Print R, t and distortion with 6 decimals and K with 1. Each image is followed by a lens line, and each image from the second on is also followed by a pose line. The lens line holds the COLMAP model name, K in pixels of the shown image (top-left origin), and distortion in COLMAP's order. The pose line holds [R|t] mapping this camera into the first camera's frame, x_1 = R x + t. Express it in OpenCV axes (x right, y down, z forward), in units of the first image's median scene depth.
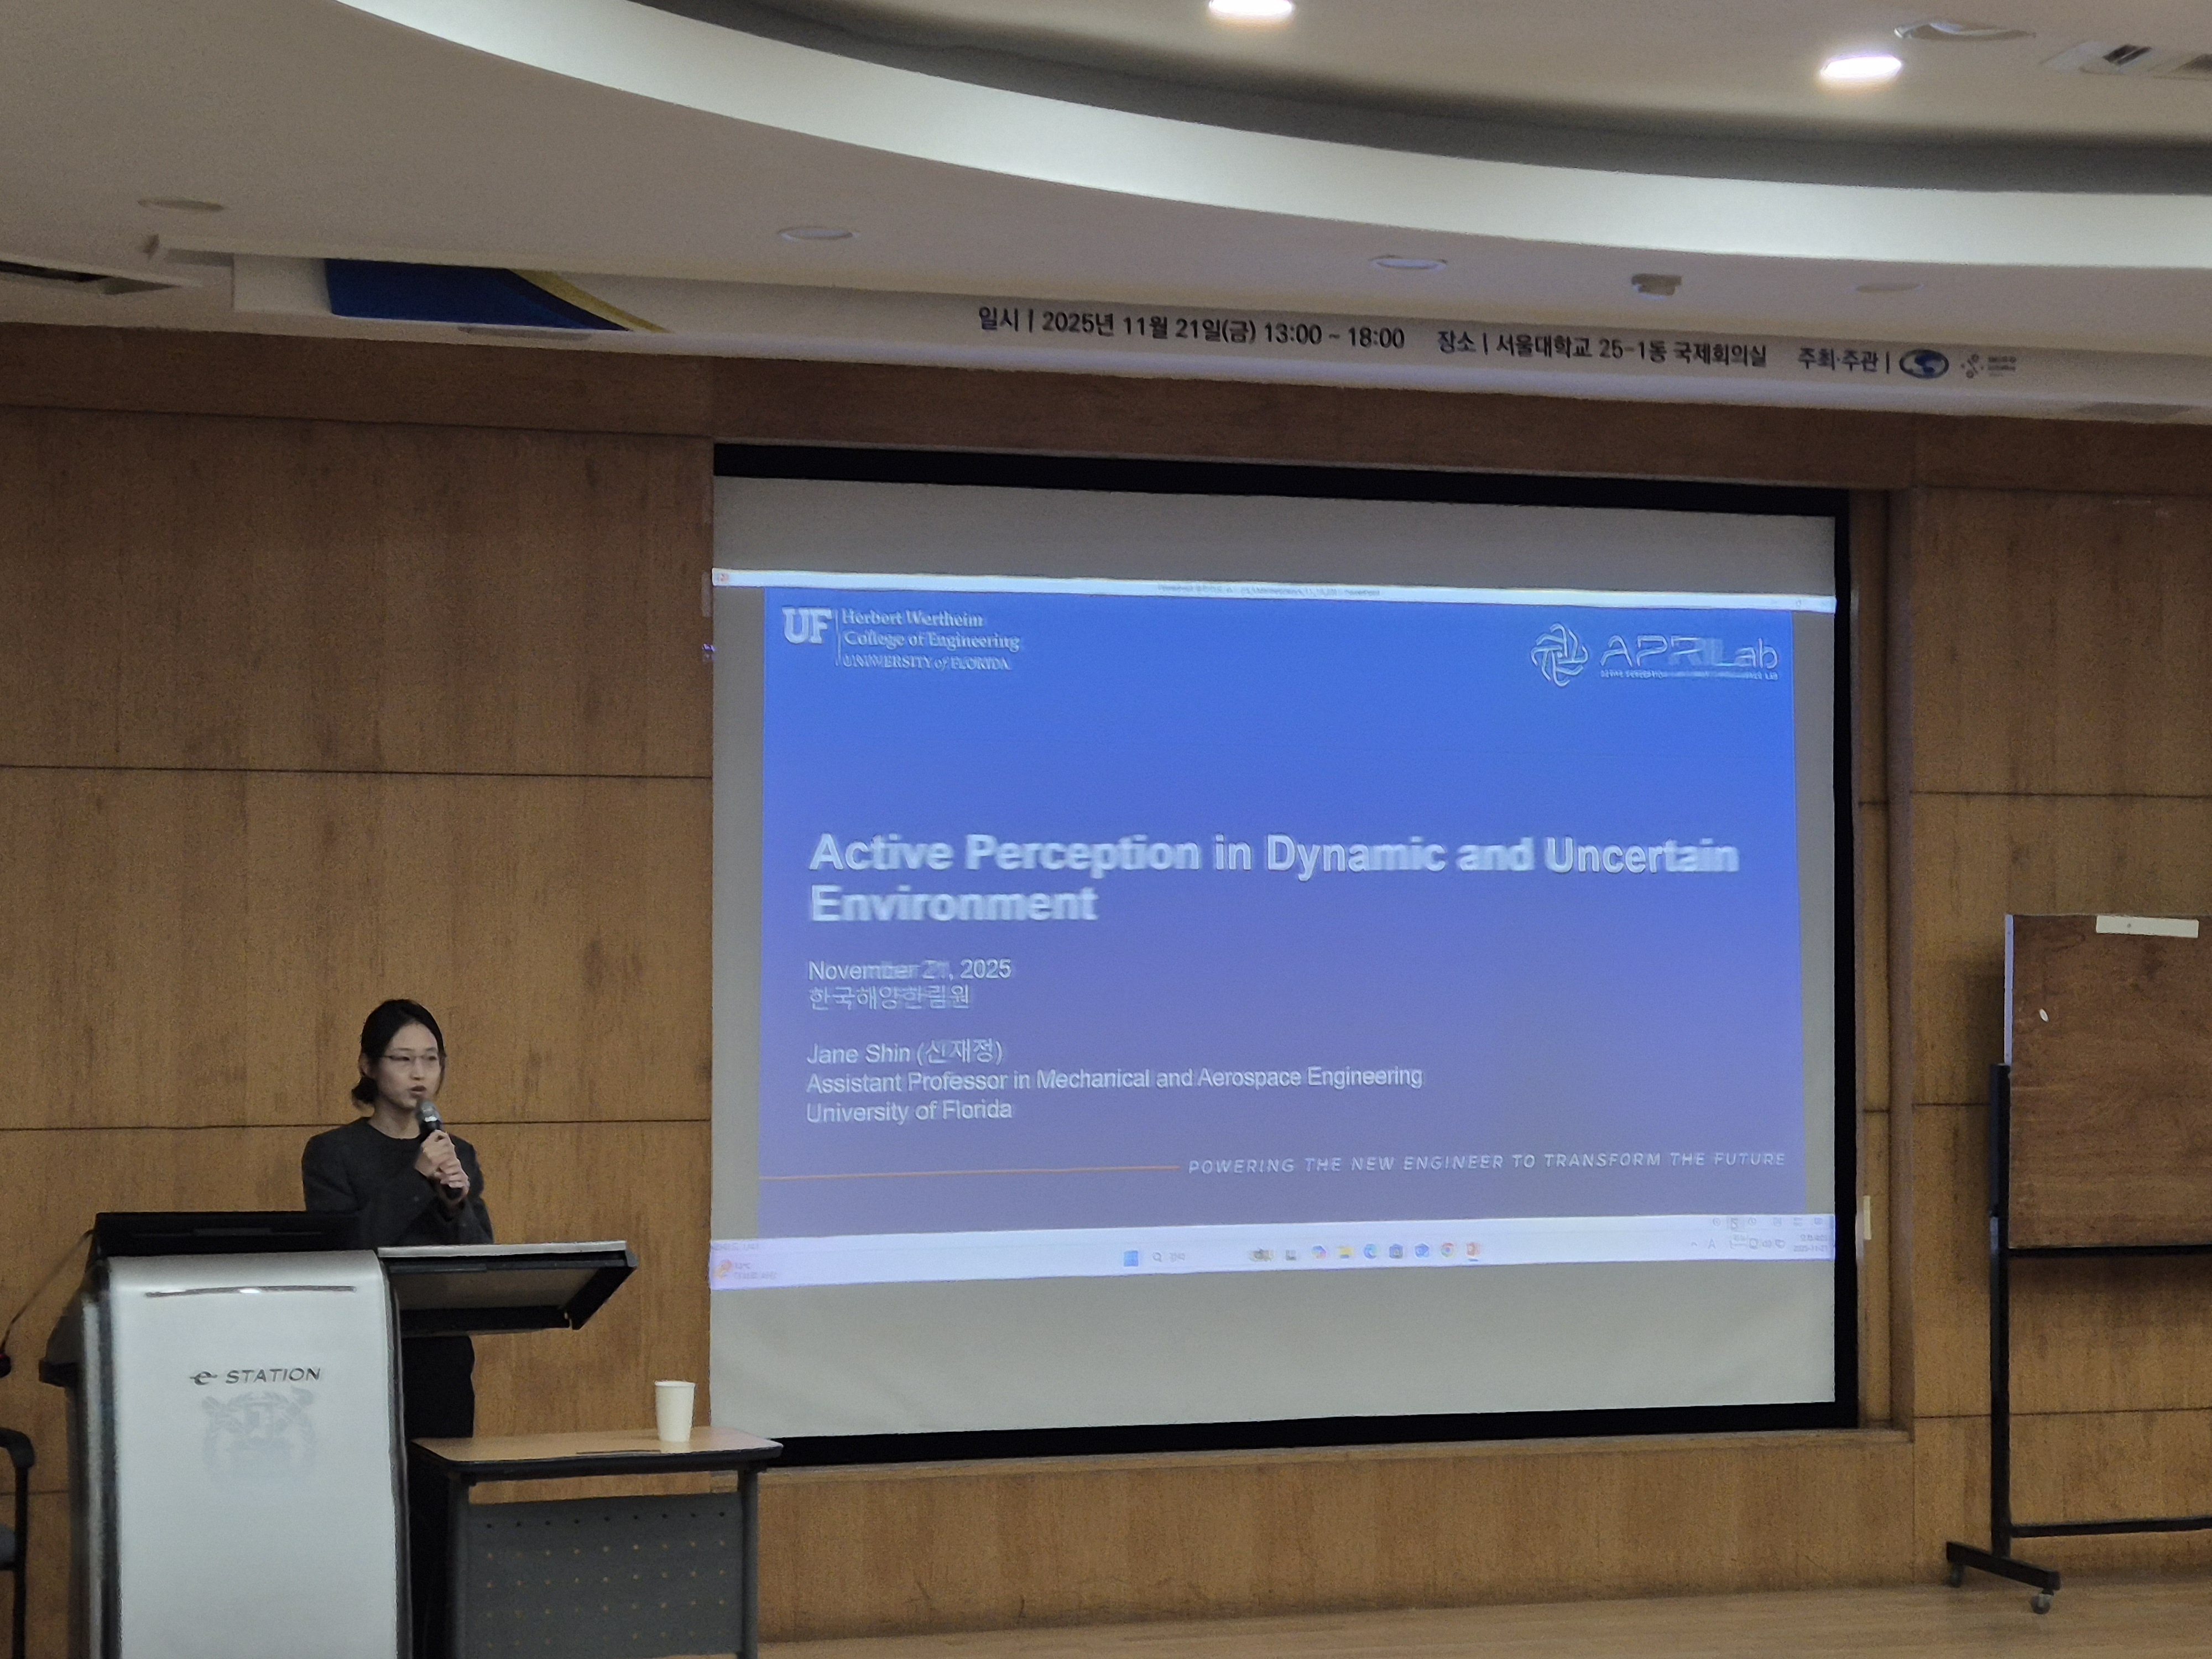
lens RADIAL K [[4098.2, 0, 1114.1], [0, 4098.2, 896.6], [0, 0, 1]] dist [0.095837, 0.000000]
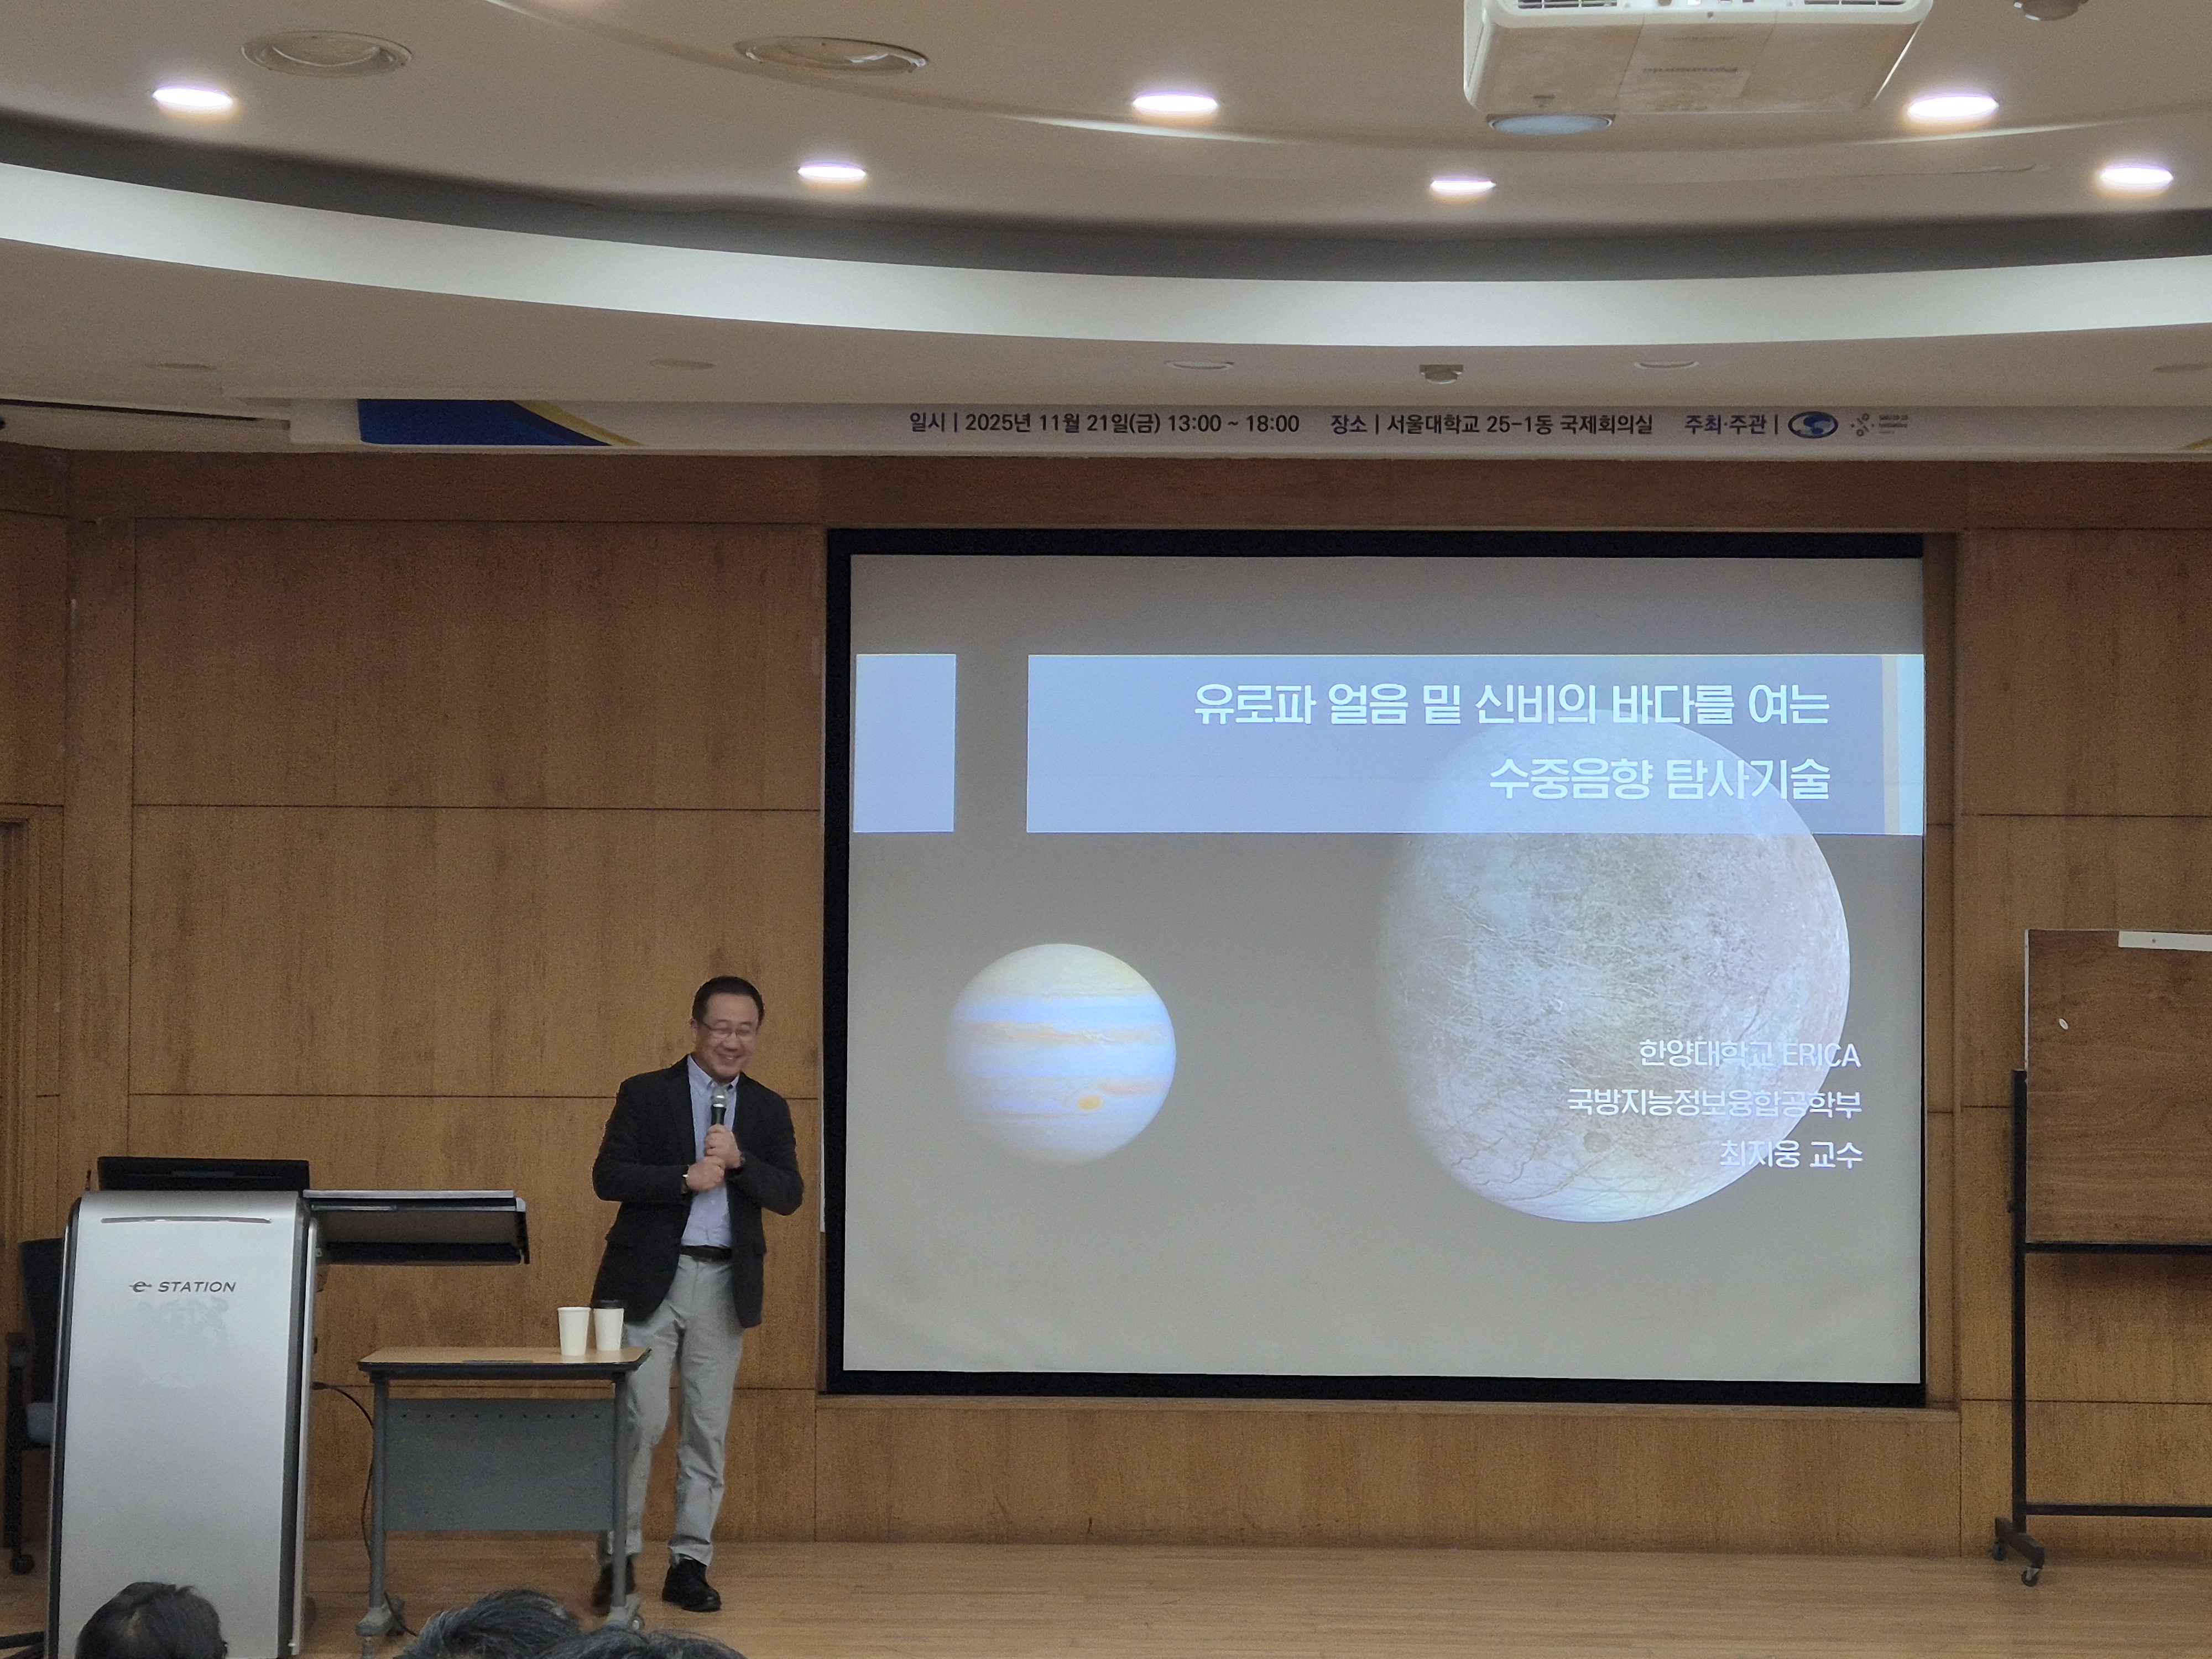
lens RADIAL K [[3915.5, 0, 1104.0], [0, 3915.5, 895.3], [0, 0, 1]] dist [0.112876, 0.000000]
pose [[0.945660, 0.000725, -0.325157, 0.343990], [-0.001796, 0.999994, -0.002991, -0.001156], [0.325153, 0.003412, 0.945655, -0.044533]]
